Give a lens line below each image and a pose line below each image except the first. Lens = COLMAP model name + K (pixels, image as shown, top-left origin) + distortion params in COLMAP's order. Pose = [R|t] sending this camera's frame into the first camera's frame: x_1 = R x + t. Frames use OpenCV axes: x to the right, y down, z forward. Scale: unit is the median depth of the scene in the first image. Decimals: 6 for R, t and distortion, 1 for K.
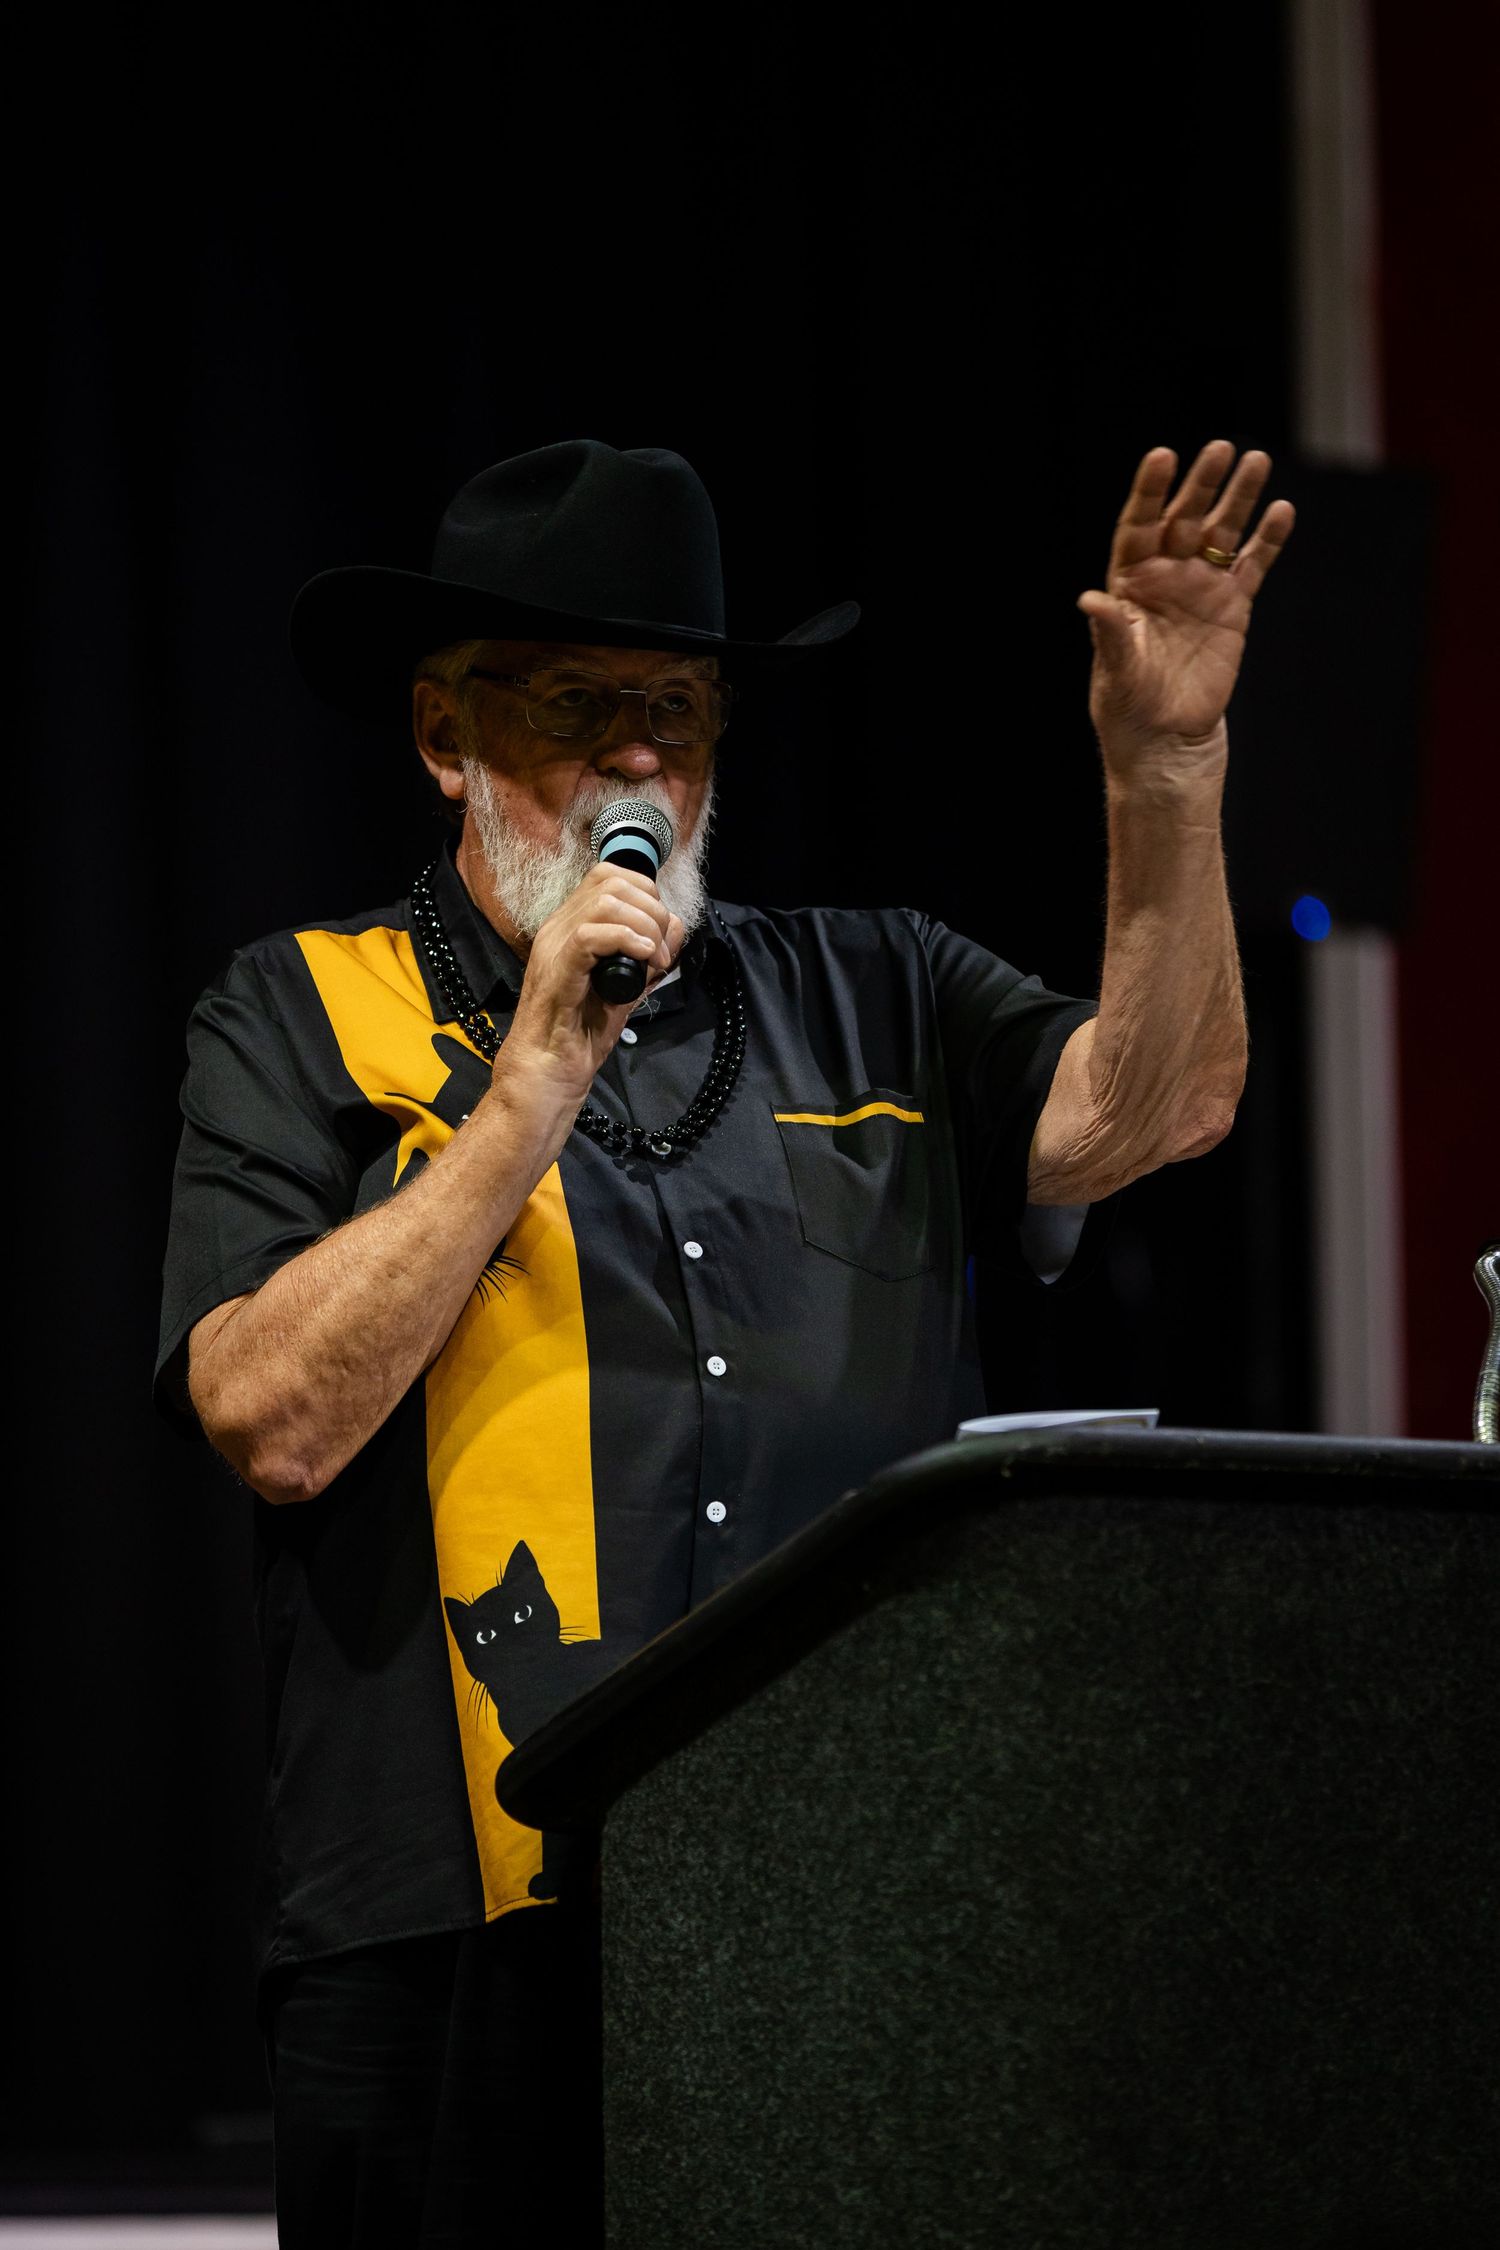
lens RADIAL K [[8436.4, 0, 756.7], [0, 8436.4, 1124.3], [0, 0, 1]] dist [-0.108387, 0.000000]
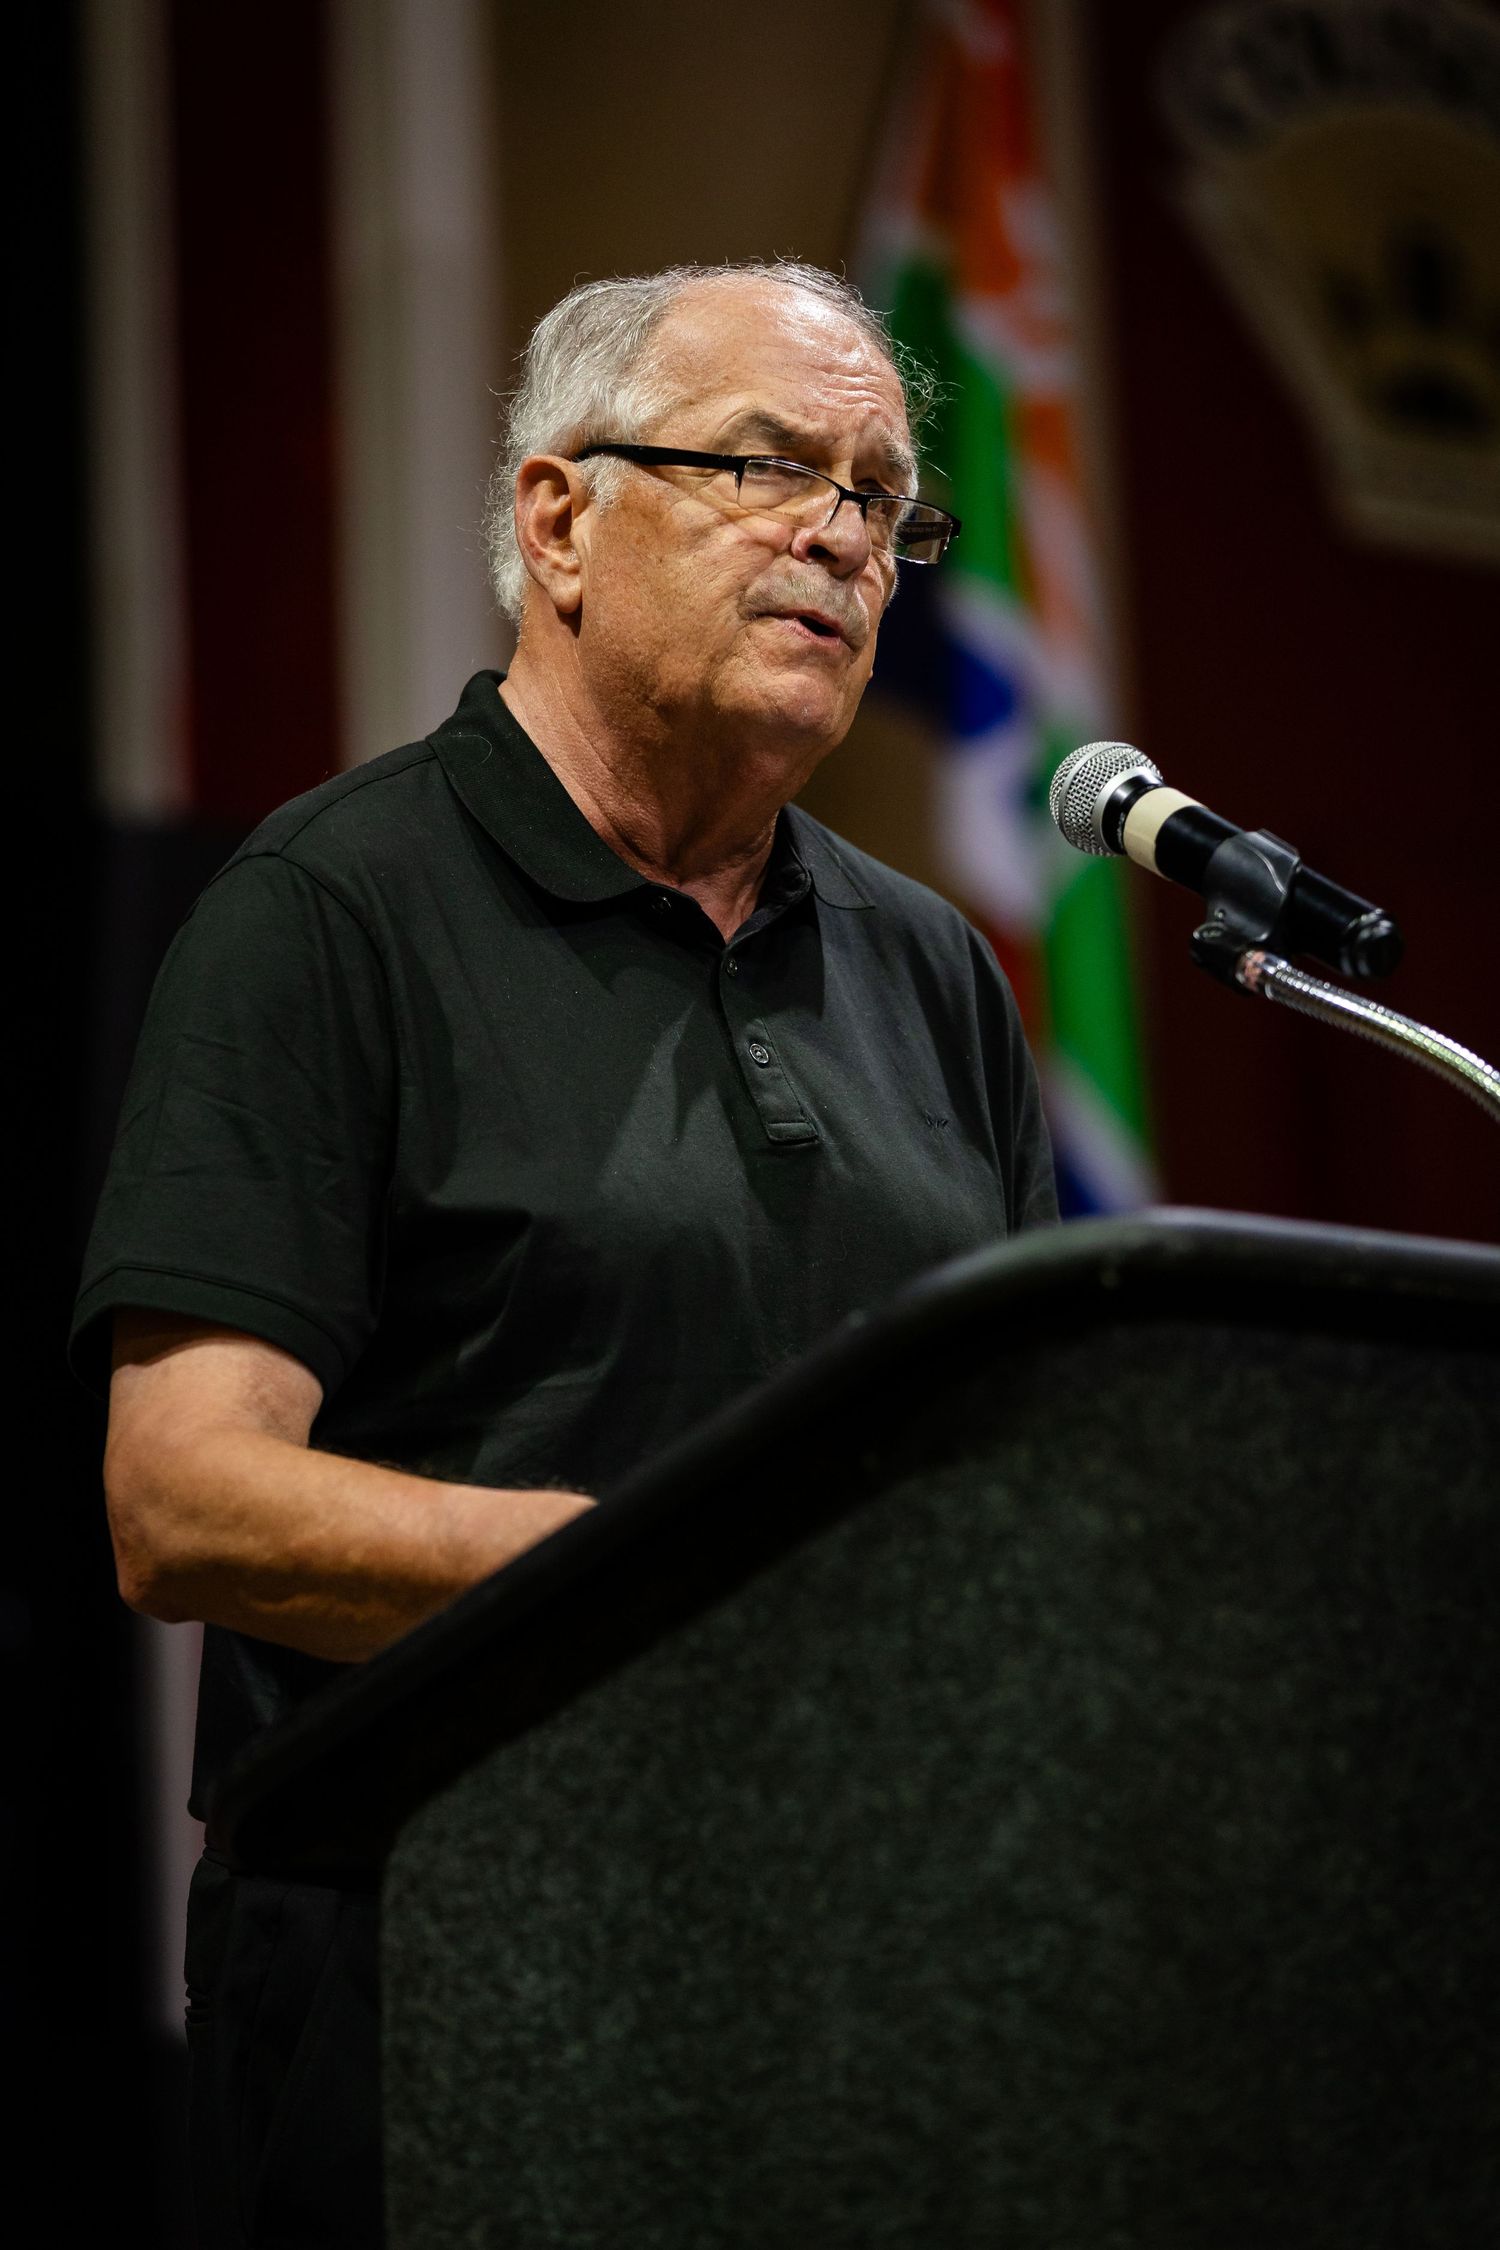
lens RADIAL K [[8149.5, 0, 746.4], [0, 8149.5, 1126.4], [0, 0, 1]] dist [0.066564, 0.000000]
pose [[0.990456, 0.007868, 0.137603, -0.085682], [-0.001791, 0.999020, -0.044228, 0.056567], [-0.137816, 0.043560, 0.989500, 0.357597]]
